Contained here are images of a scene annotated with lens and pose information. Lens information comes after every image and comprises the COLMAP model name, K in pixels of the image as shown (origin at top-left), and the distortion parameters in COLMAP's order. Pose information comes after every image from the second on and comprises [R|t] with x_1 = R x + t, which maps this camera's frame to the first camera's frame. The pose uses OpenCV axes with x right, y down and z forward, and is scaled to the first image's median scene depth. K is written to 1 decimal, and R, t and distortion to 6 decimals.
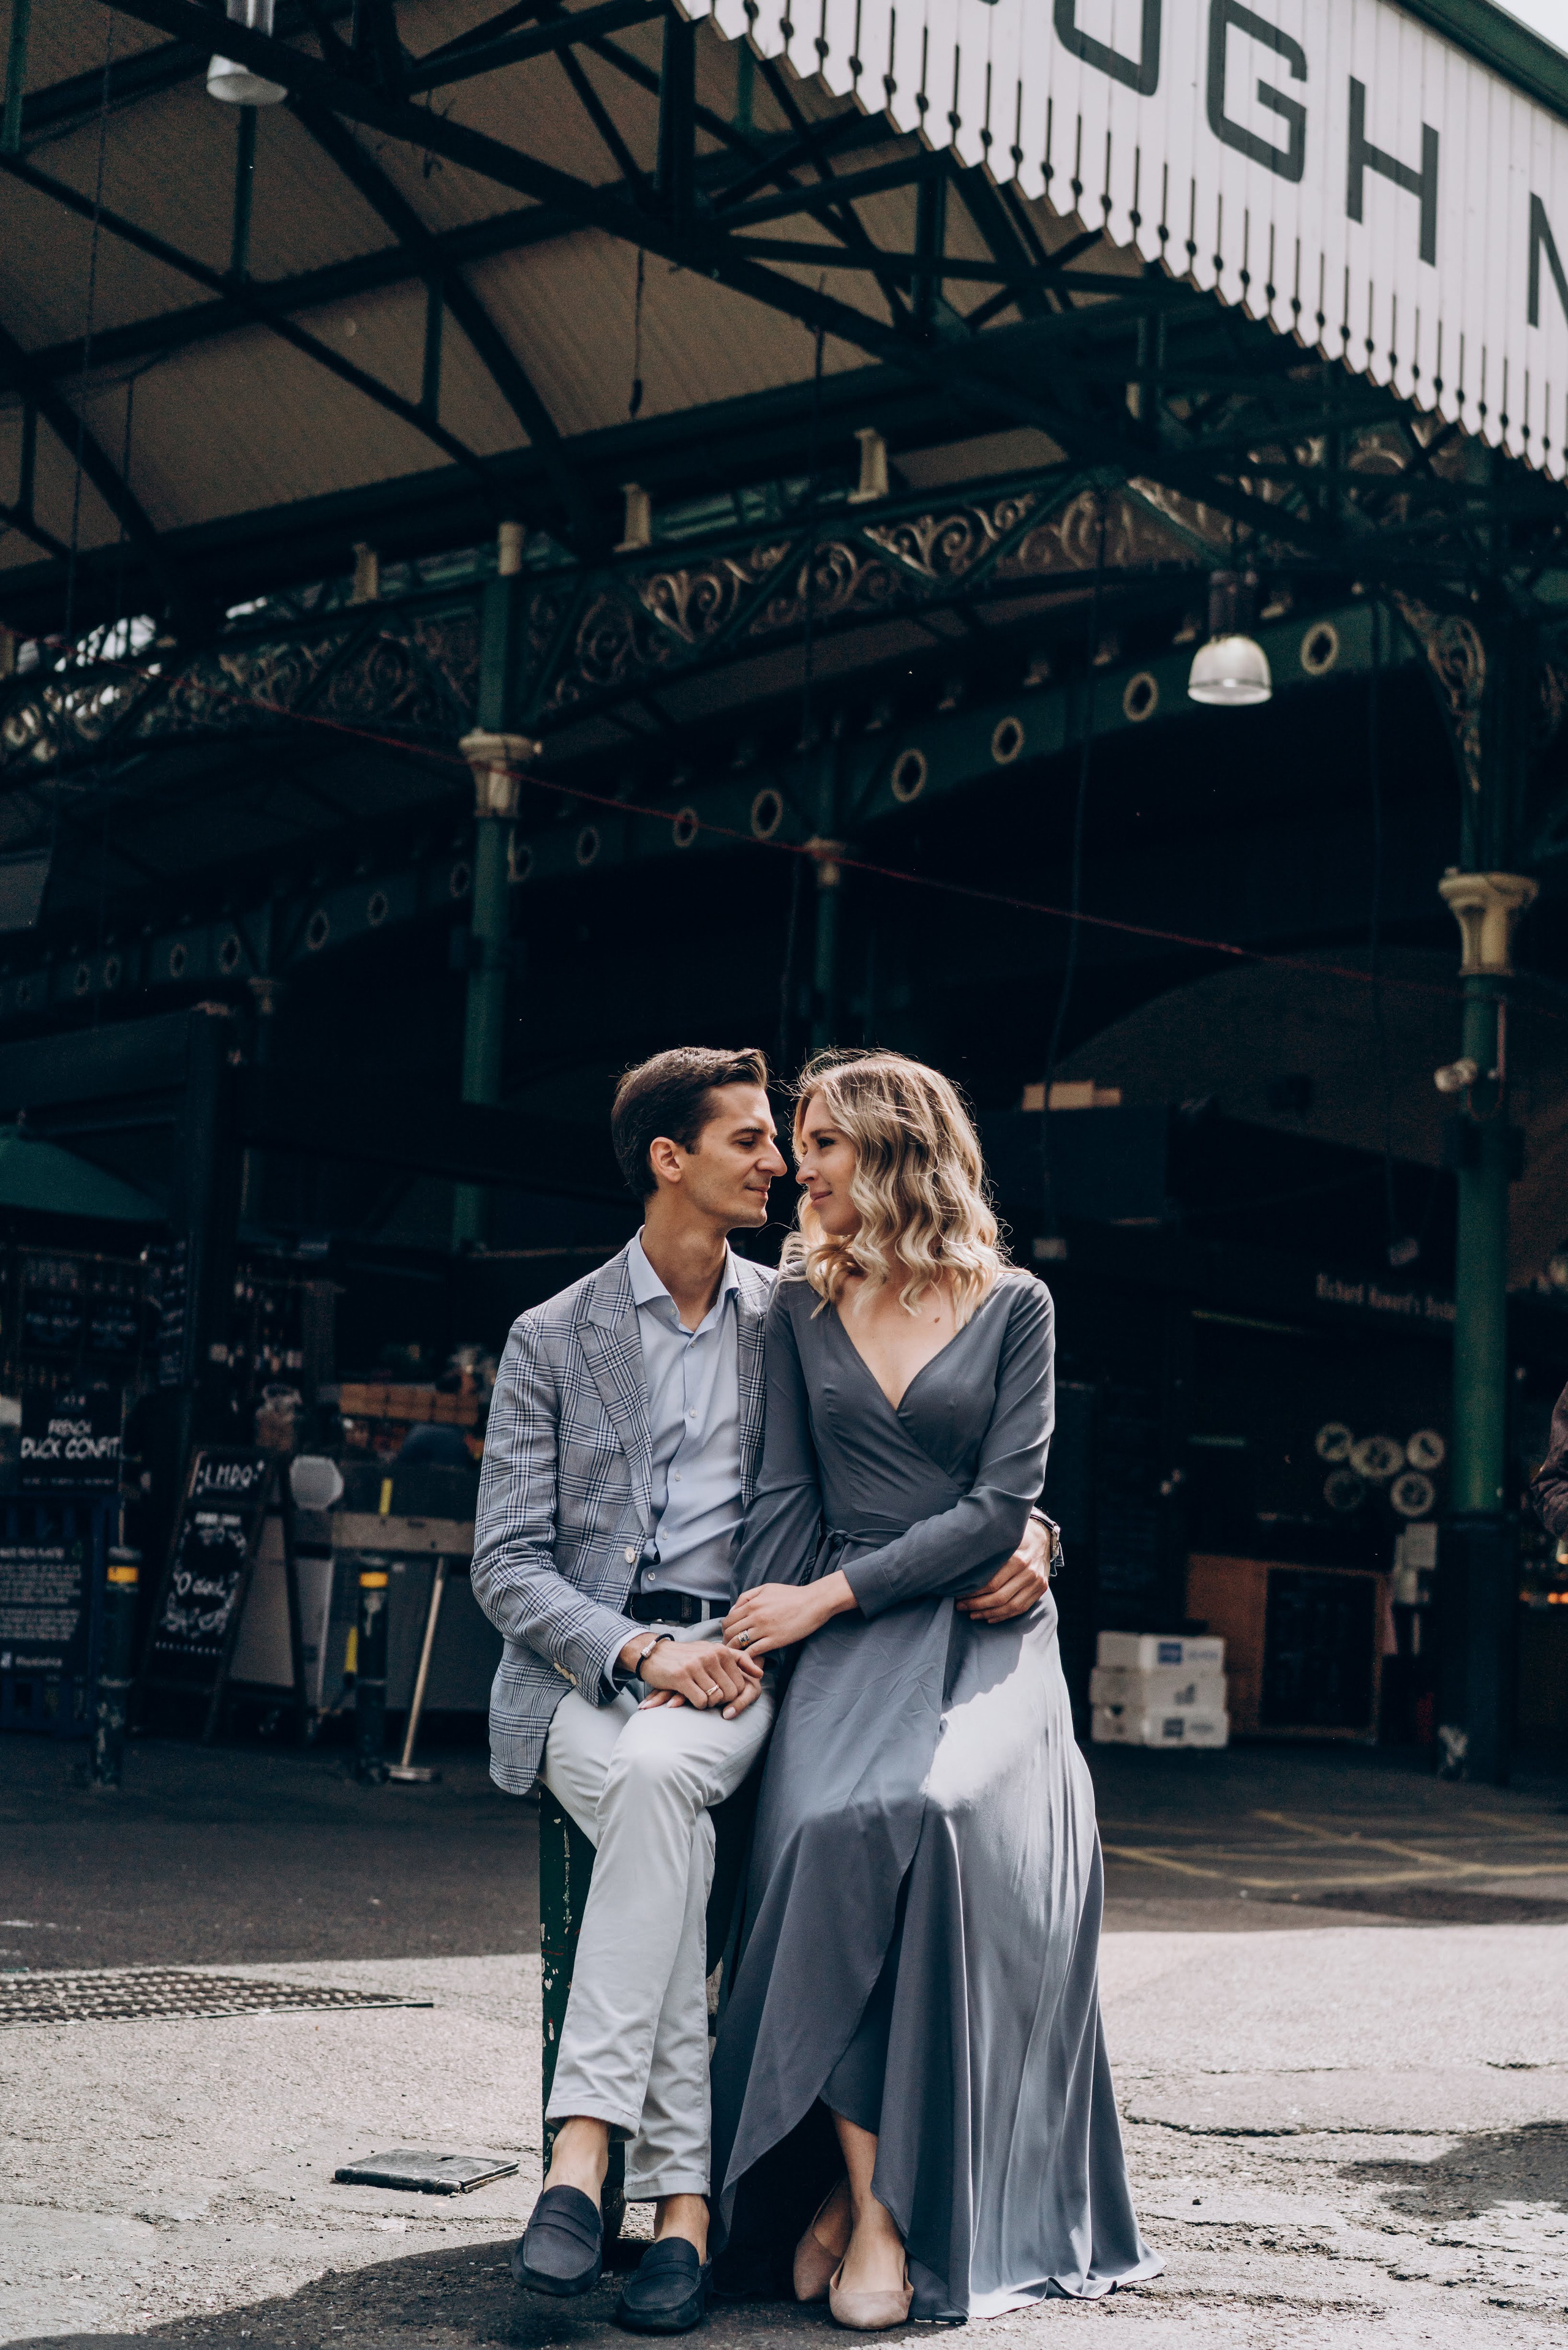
lens RADIAL K [[3833.2, 0, 790.4], [0, 3833.2, 1177.9], [0, 0, 1]] dist [-0.002649, 0.000000]
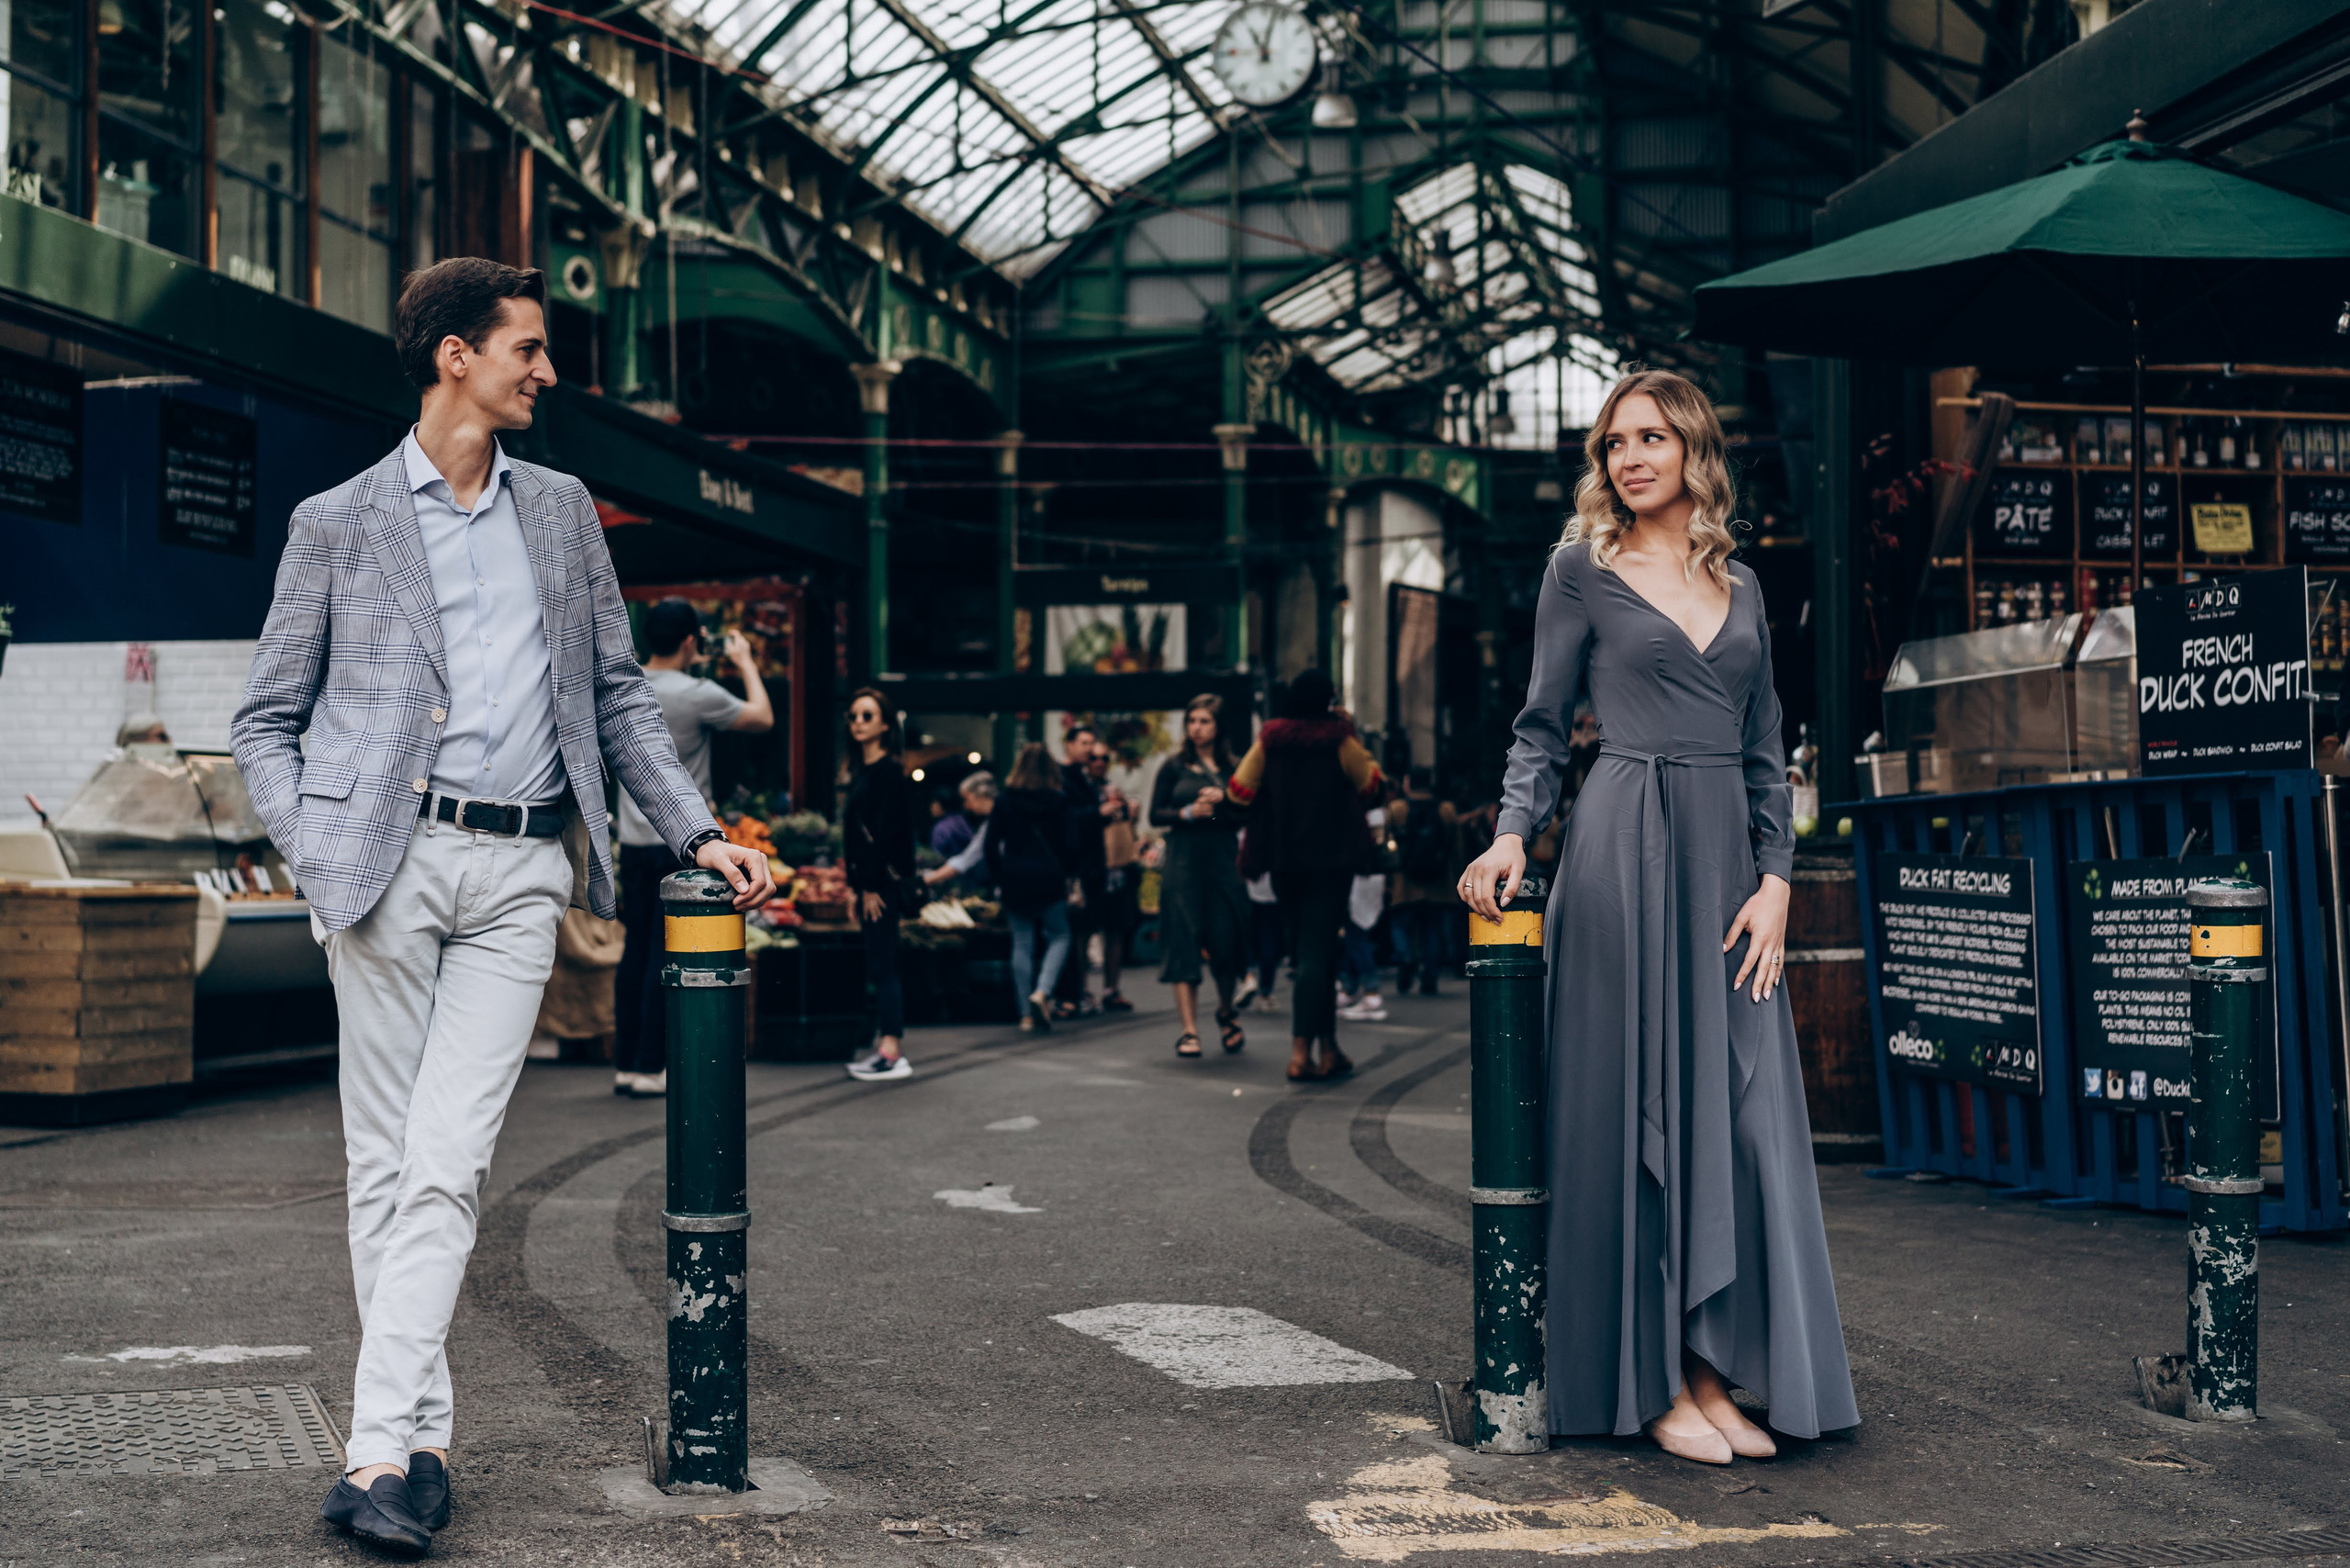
lens RADIAL K [[3833.2, 0, 1171.6], [0, 3833.2, 782.3], [0, 0, 1]] dist [-0.002649, 0.000000]
pose [[0.858471, -0.062810, -0.509002, -0.042866], [0.101664, 0.993618, 0.048854, 0.042756], [0.502685, -0.093687, 0.859378, 0.468620]]
